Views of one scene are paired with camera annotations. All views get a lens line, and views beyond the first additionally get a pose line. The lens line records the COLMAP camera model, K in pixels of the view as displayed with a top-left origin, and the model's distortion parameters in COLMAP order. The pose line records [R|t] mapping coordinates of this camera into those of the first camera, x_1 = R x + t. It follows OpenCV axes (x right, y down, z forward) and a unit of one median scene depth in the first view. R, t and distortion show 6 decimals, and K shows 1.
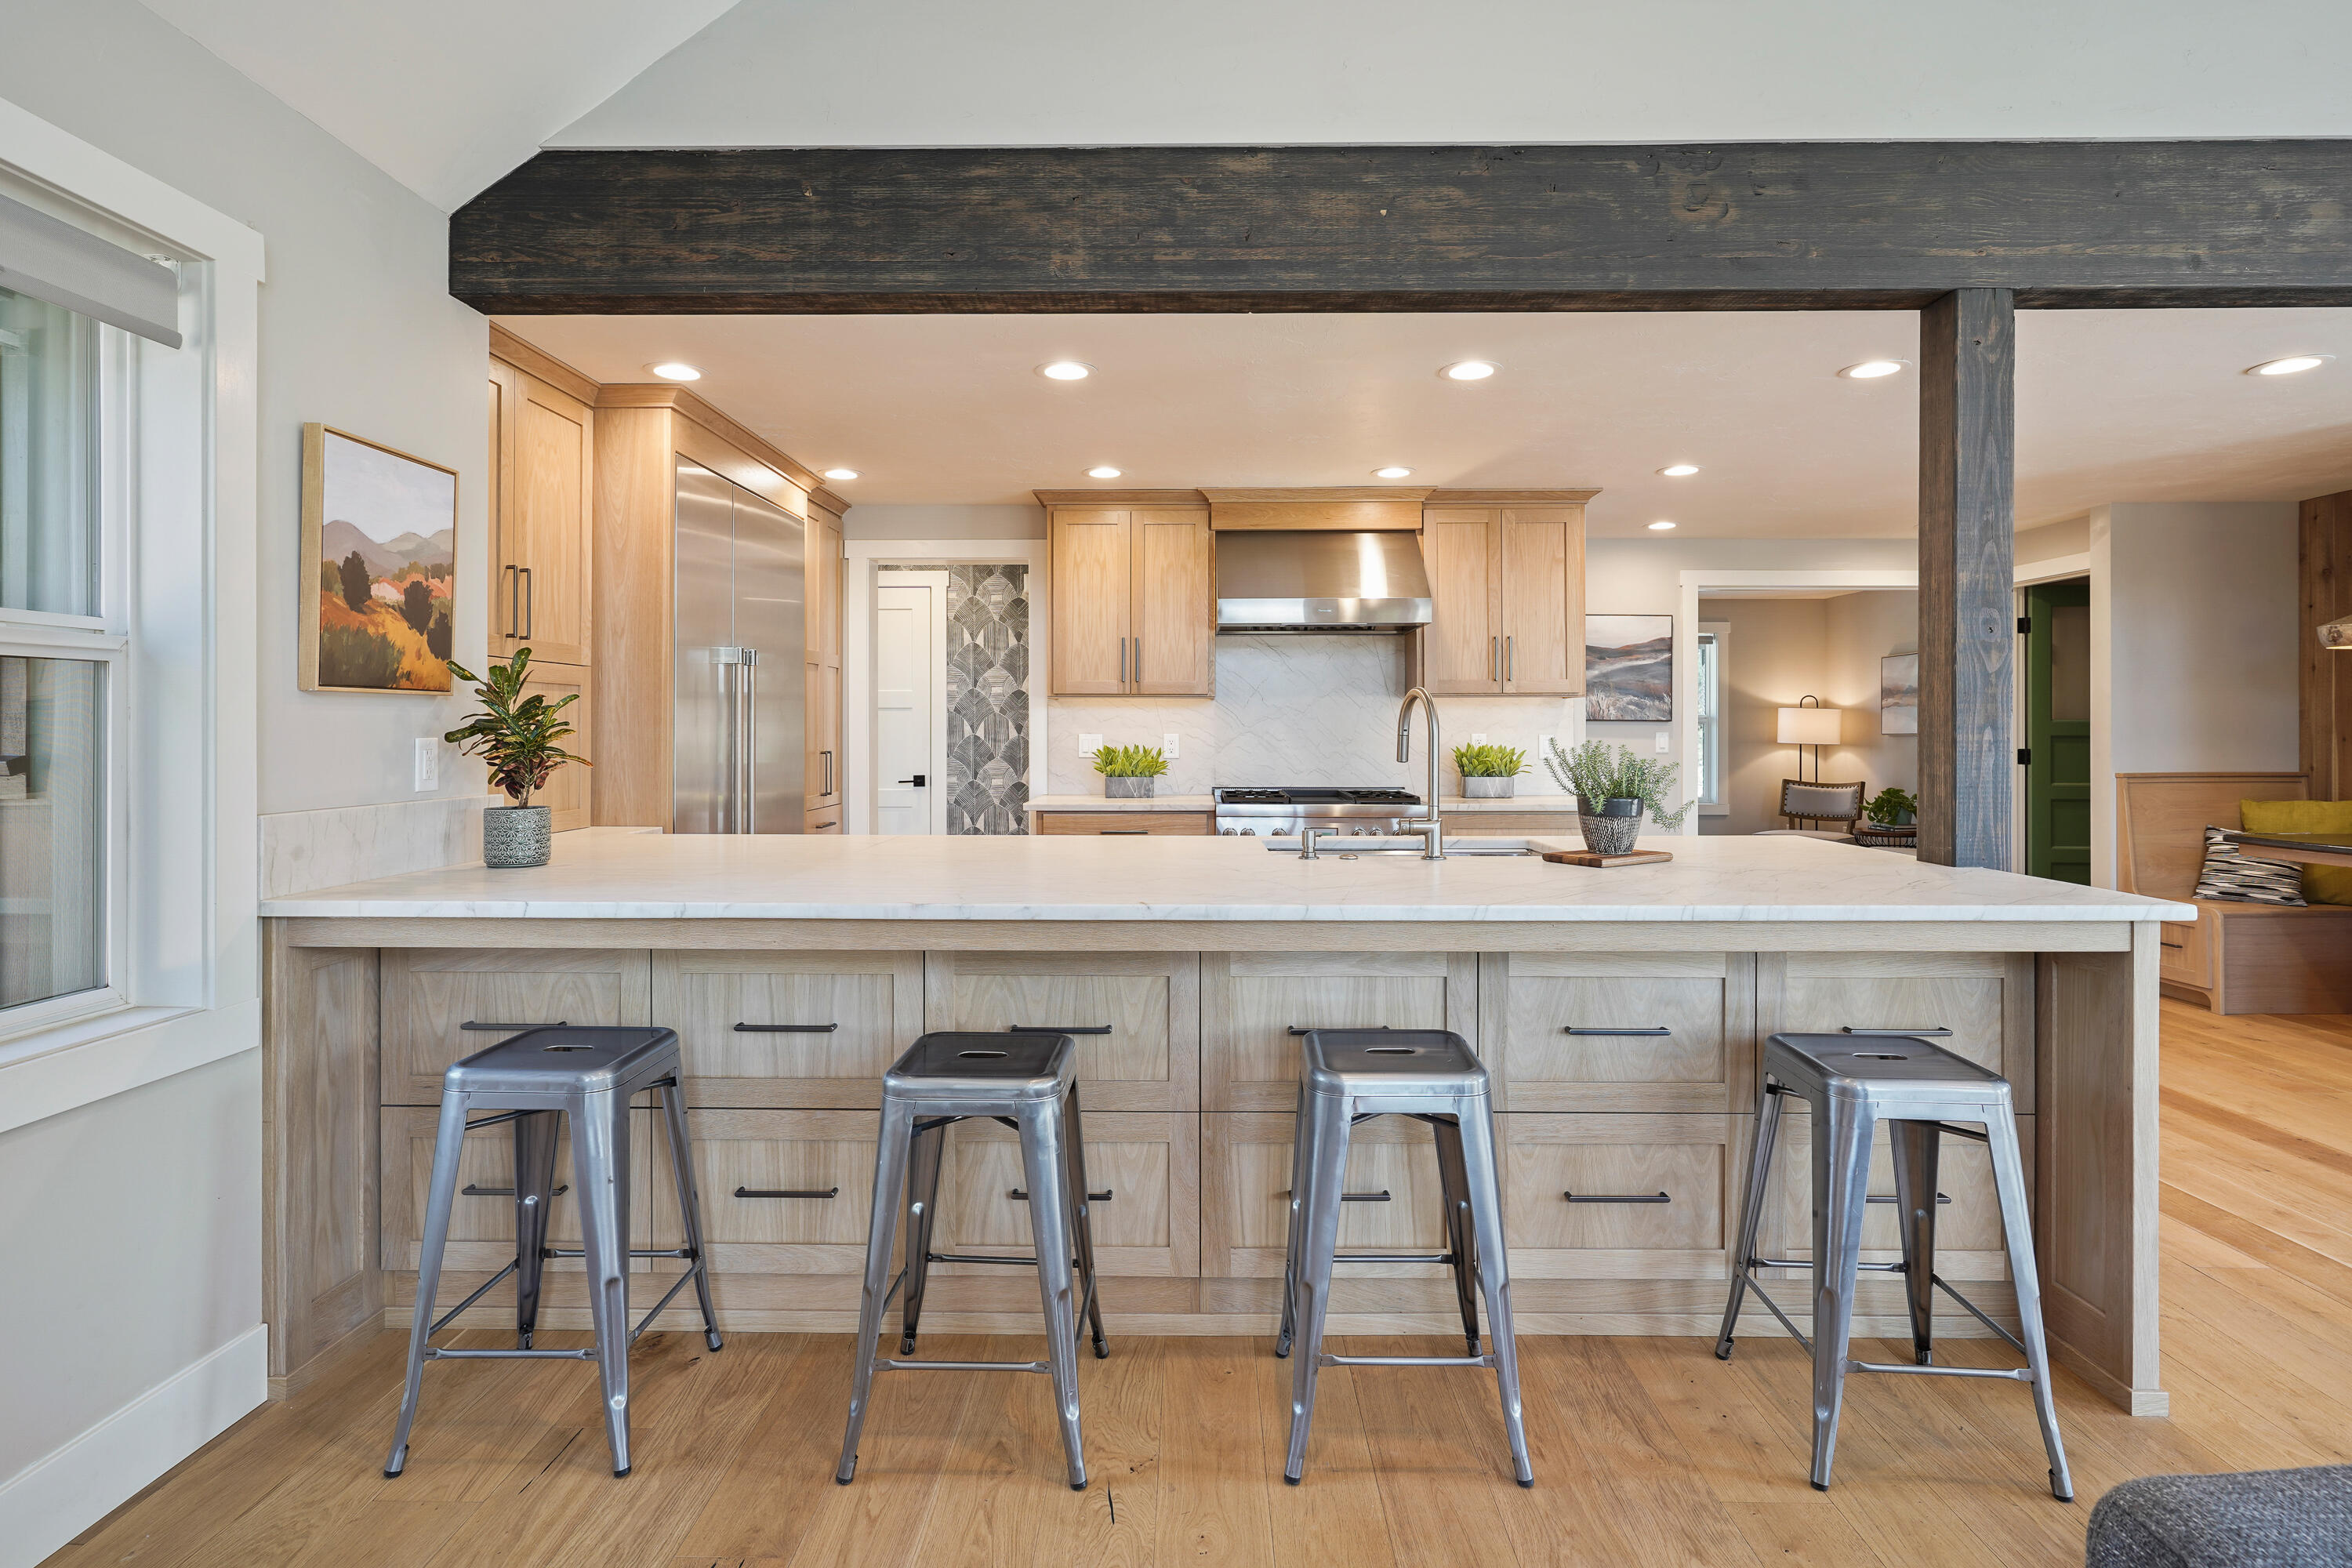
lens RADIAL K [[1148.7, 0, 1184.2], [0, 1148.7, 729.0], [0, 0, 1]] dist [-0.009999, 0.006869]
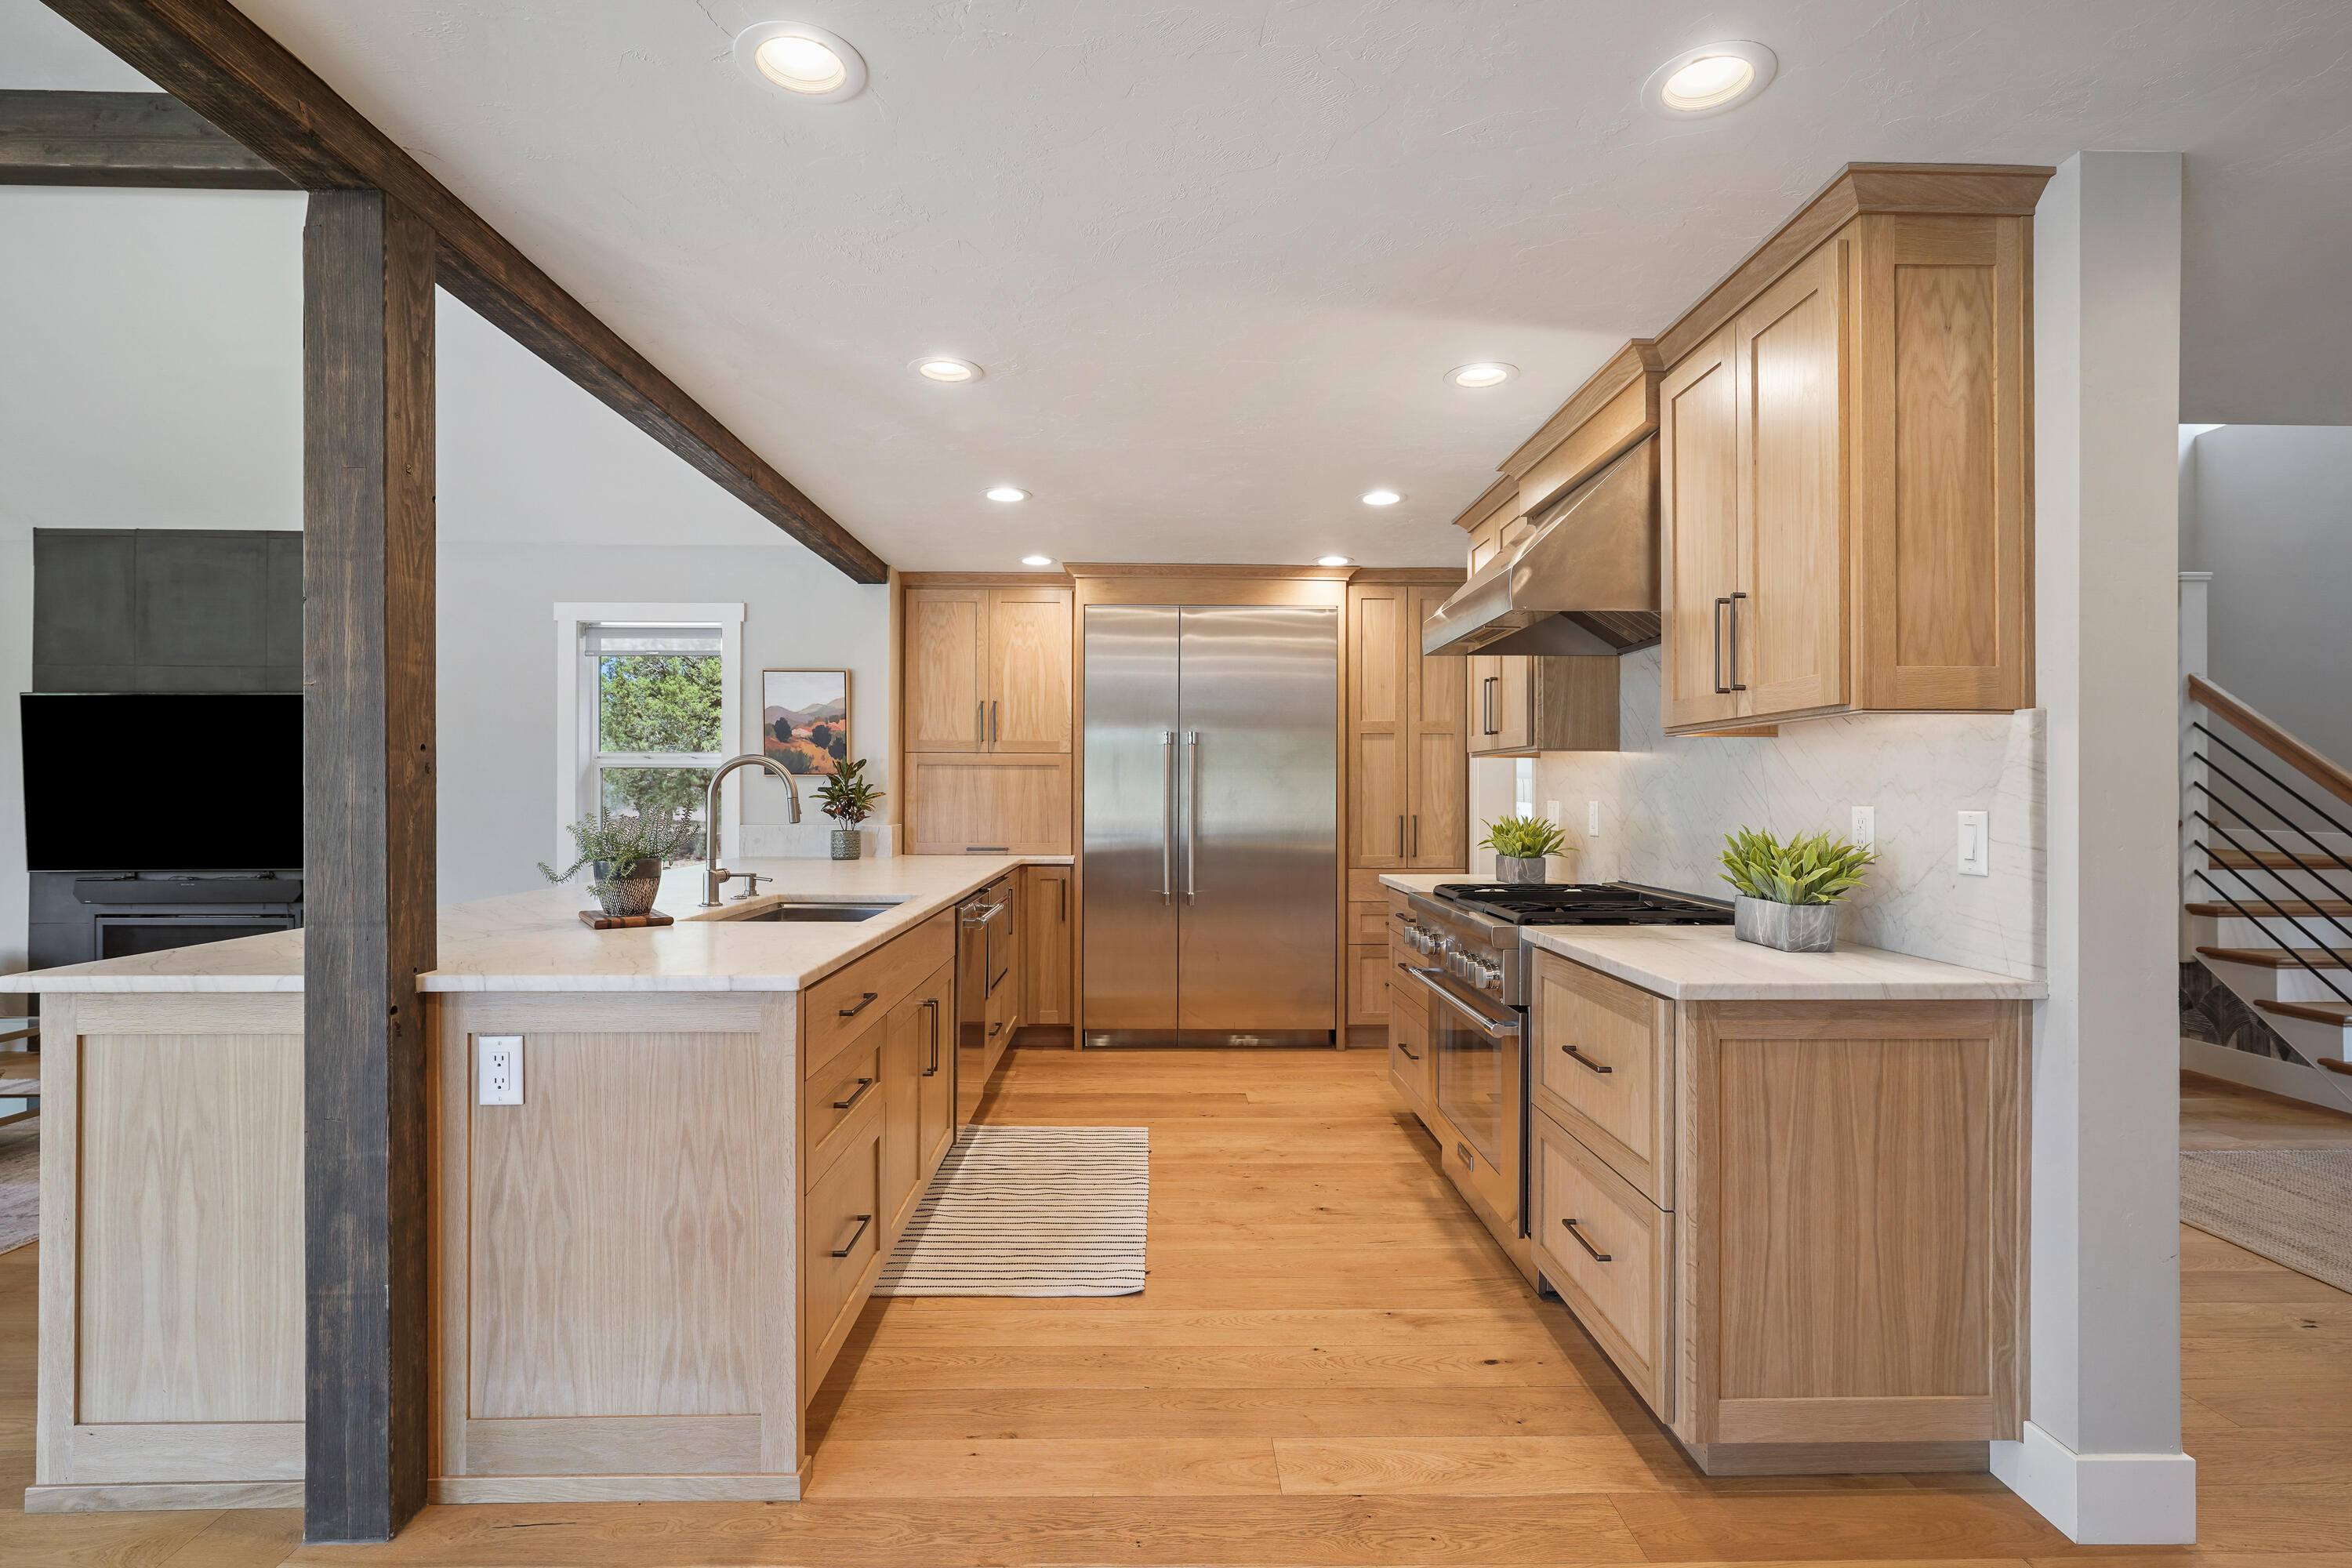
lens RADIAL K [[1148.7, 0, 1190.2], [0, 1148.7, 790.3], [0, 0, 1]] dist [-0.009999, 0.006869]
pose [[0.035801, -0.001400, -0.999358, 1.471216], [-0.003629, 0.999992, -0.001531, -0.002141], [0.999352, 0.003681, 0.035795, 1.533562]]
